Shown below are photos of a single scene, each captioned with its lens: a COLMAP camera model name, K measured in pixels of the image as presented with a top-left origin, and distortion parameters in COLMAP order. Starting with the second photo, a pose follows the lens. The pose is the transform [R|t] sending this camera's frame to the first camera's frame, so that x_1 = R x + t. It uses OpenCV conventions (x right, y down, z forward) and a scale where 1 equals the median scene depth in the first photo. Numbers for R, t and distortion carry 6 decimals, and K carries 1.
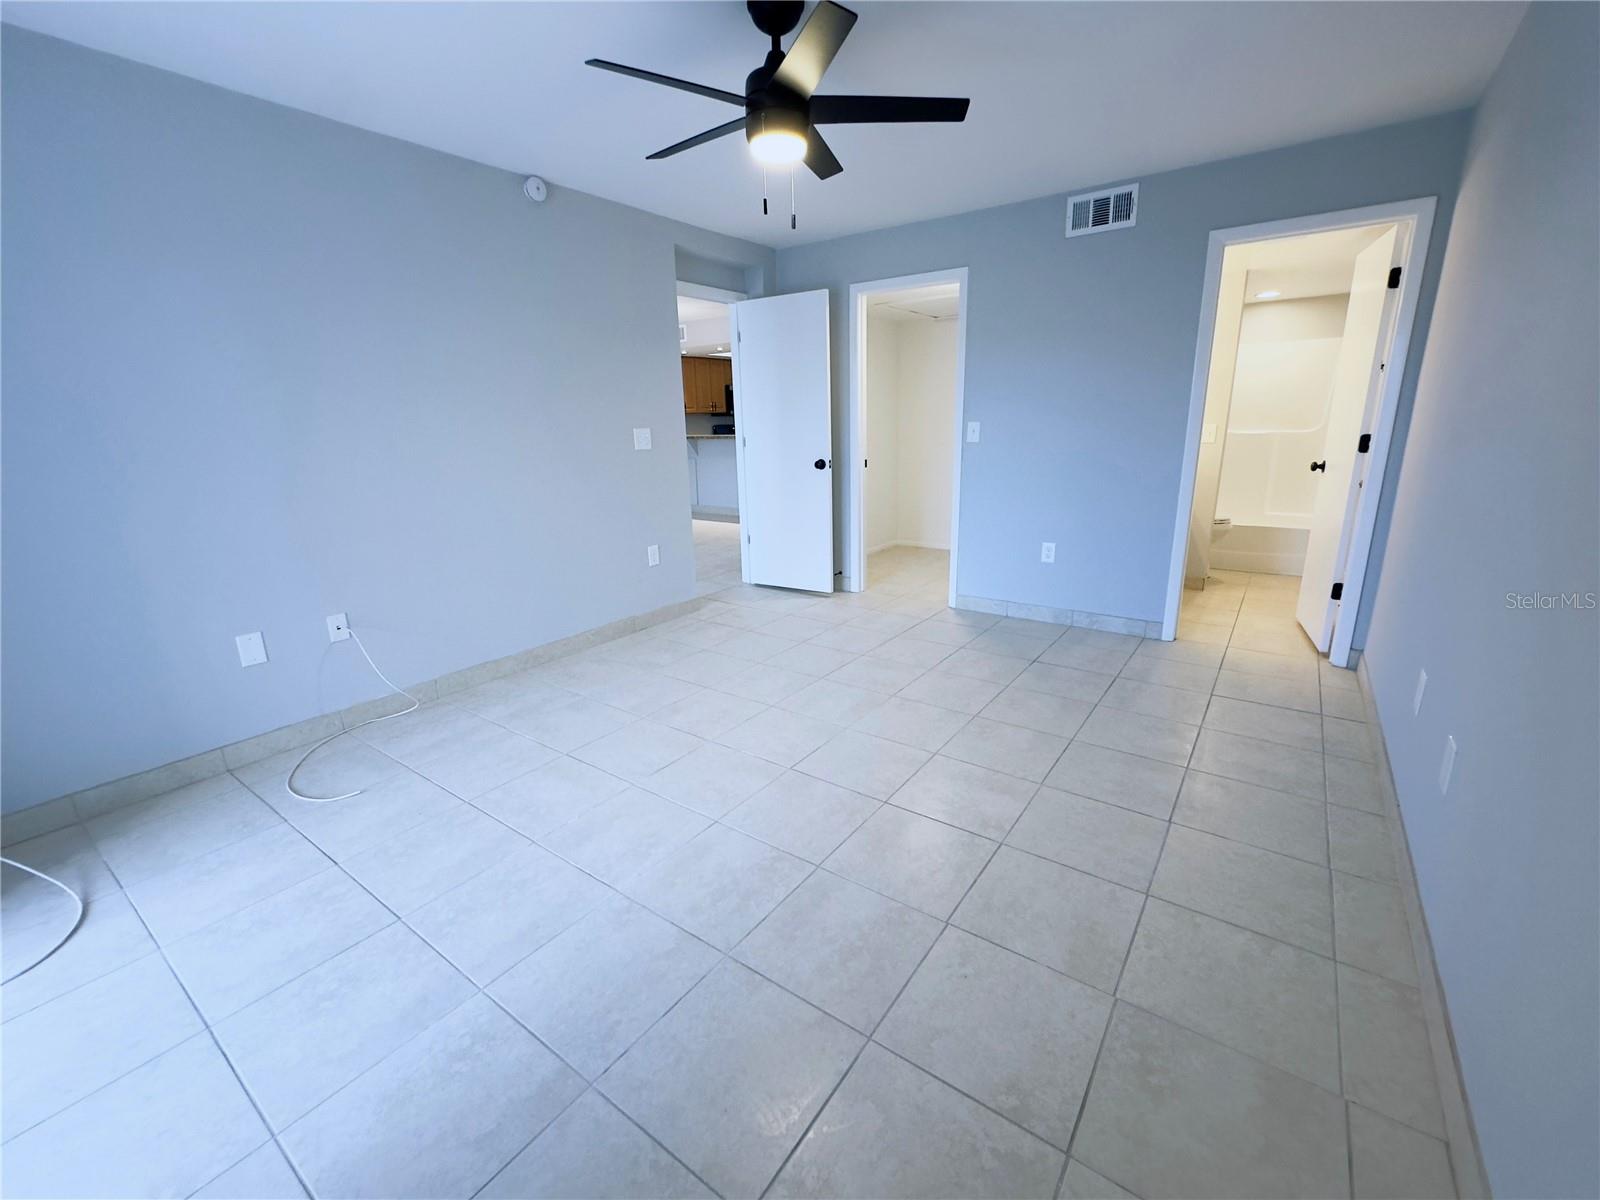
lens RADIAL K [[674.1, 0, 800.9], [0, 674.1, 593.3], [0, 0, 1]] dist [-0.003105, 0.000142]
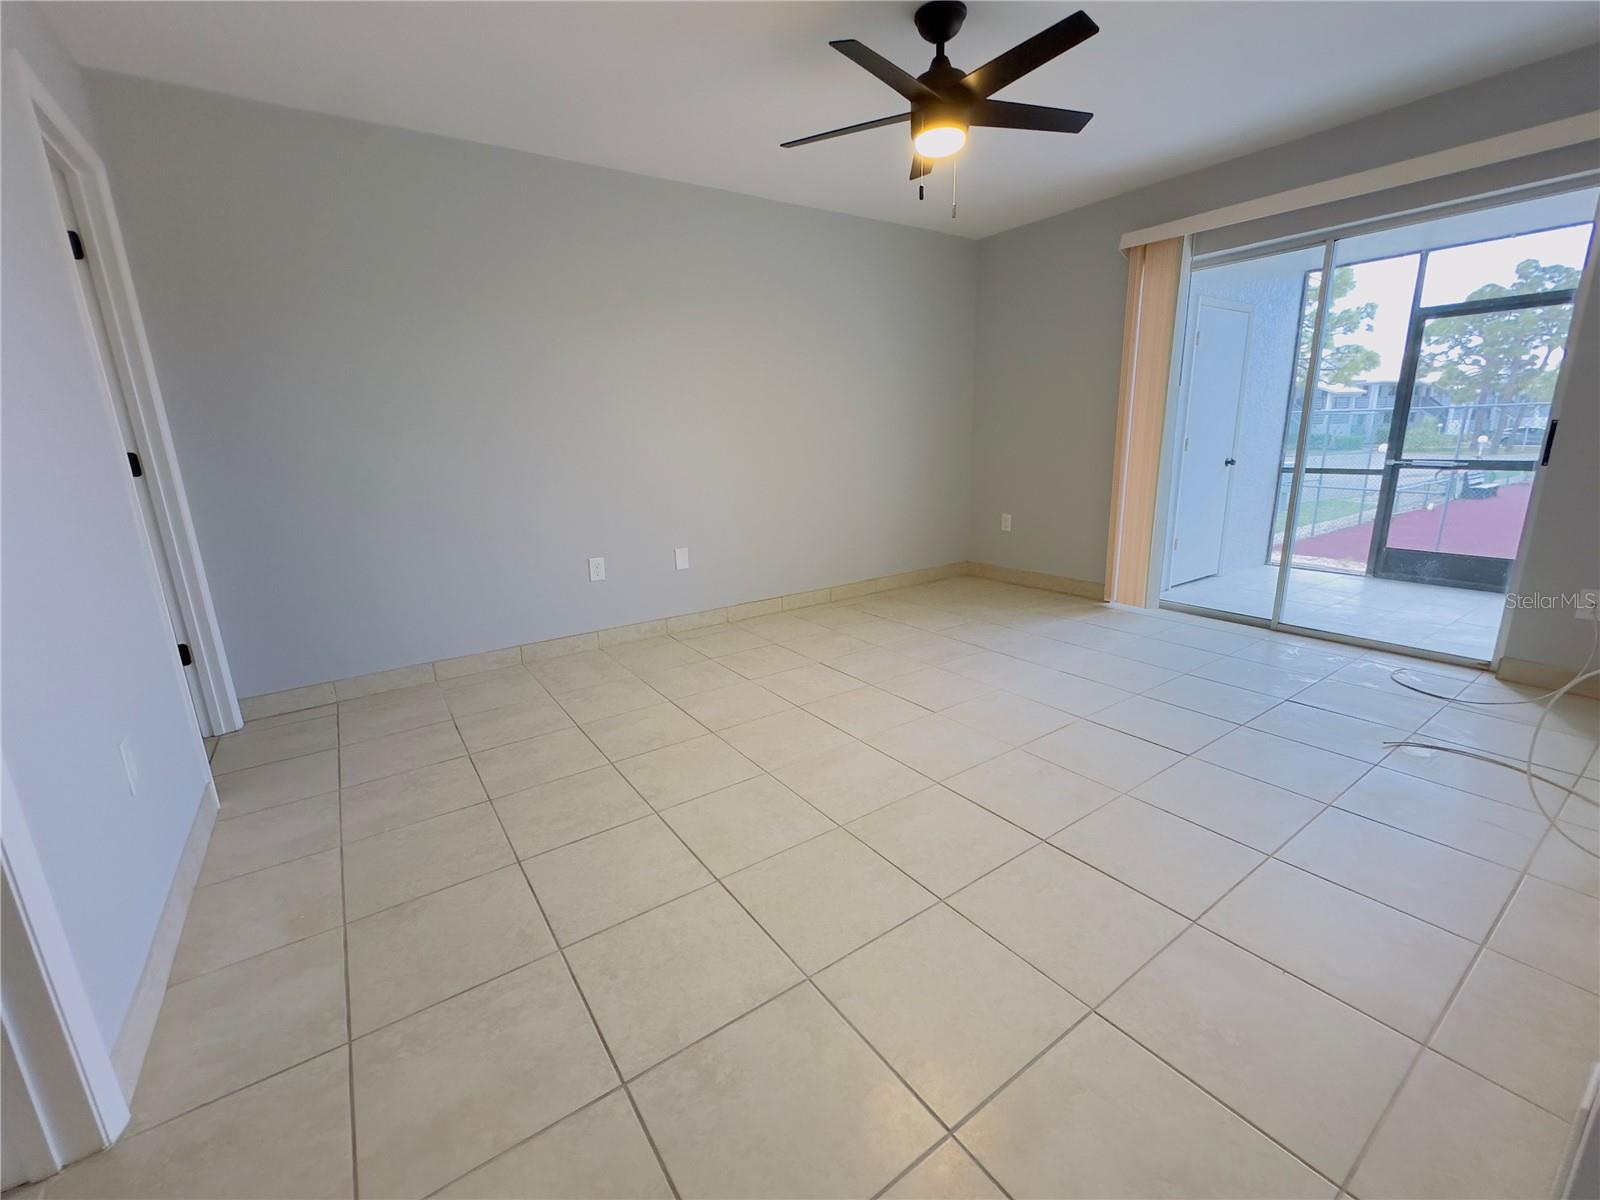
lens RADIAL K [[674.1, 0, 800.9], [0, 674.1, 593.3], [0, 0, 1]] dist [-0.003105, 0.000142]
pose [[-0.940593, -0.028814, 0.338312, -0.128521], [0.134138, 0.883807, 0.448211, -0.320697], [-0.311917, 0.466964, -0.827437, 1.397742]]
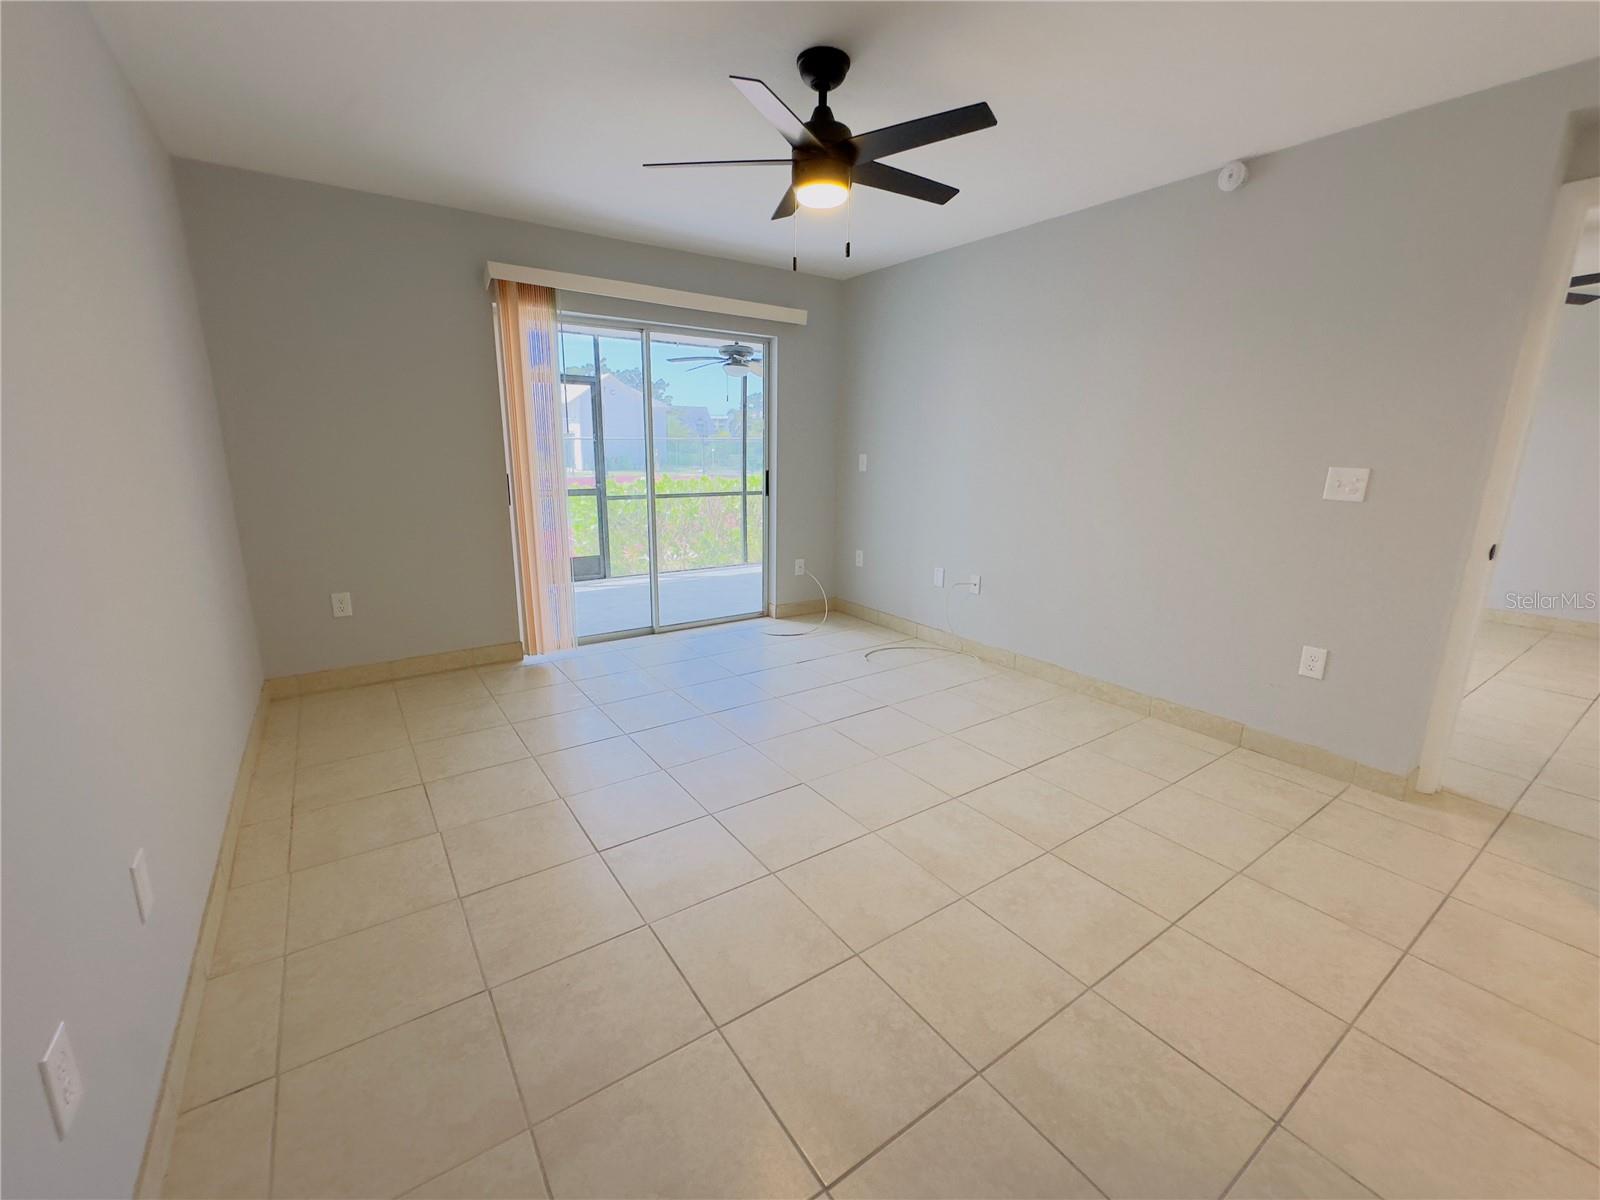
lens RADIAL K [[674.1, 0, 800.9], [0, 674.1, 593.3], [0, 0, 1]] dist [-0.003105, 0.000142]
pose [[-0.332176, 0.225206, -0.915938, 0.647373], [-0.244577, 0.917298, 0.314239, -0.247839], [0.910956, 0.328400, -0.249624, 0.861563]]
